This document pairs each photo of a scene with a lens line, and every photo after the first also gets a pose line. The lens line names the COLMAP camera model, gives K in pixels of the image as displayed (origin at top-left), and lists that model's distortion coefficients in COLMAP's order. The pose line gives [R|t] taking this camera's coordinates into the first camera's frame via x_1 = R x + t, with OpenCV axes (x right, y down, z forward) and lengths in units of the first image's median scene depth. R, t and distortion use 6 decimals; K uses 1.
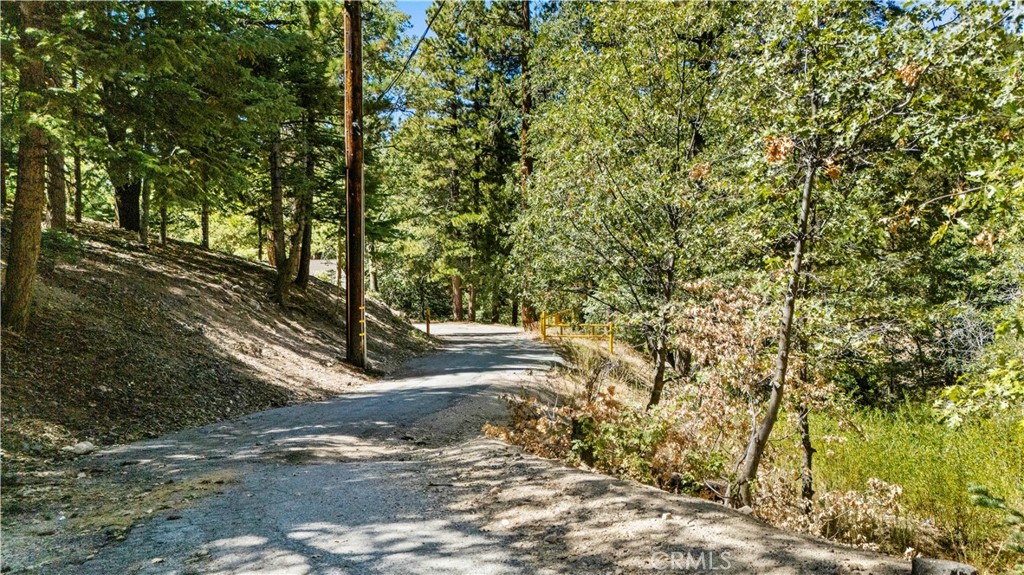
lens RADIAL K [[730.9, 0, 511.1], [0, 730.9, 286.8], [0, 0, 1]] dist [-0.003292, -0.009622]
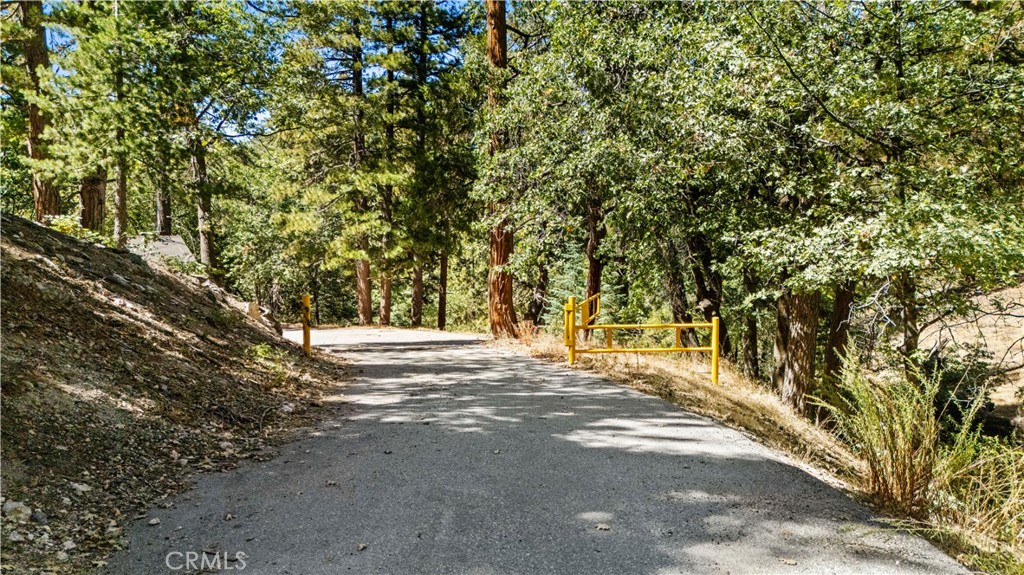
lens RADIAL K [[730.9, 0, 514.1], [0, 730.9, 289.1], [0, 0, 1]] dist [-0.003292, -0.009622]
pose [[0.990924, -0.012267, 0.133865, -0.024469], [0.012580, 0.999920, -0.001494, 0.014753], [-0.133836, 0.003164, 0.990998, 0.274350]]
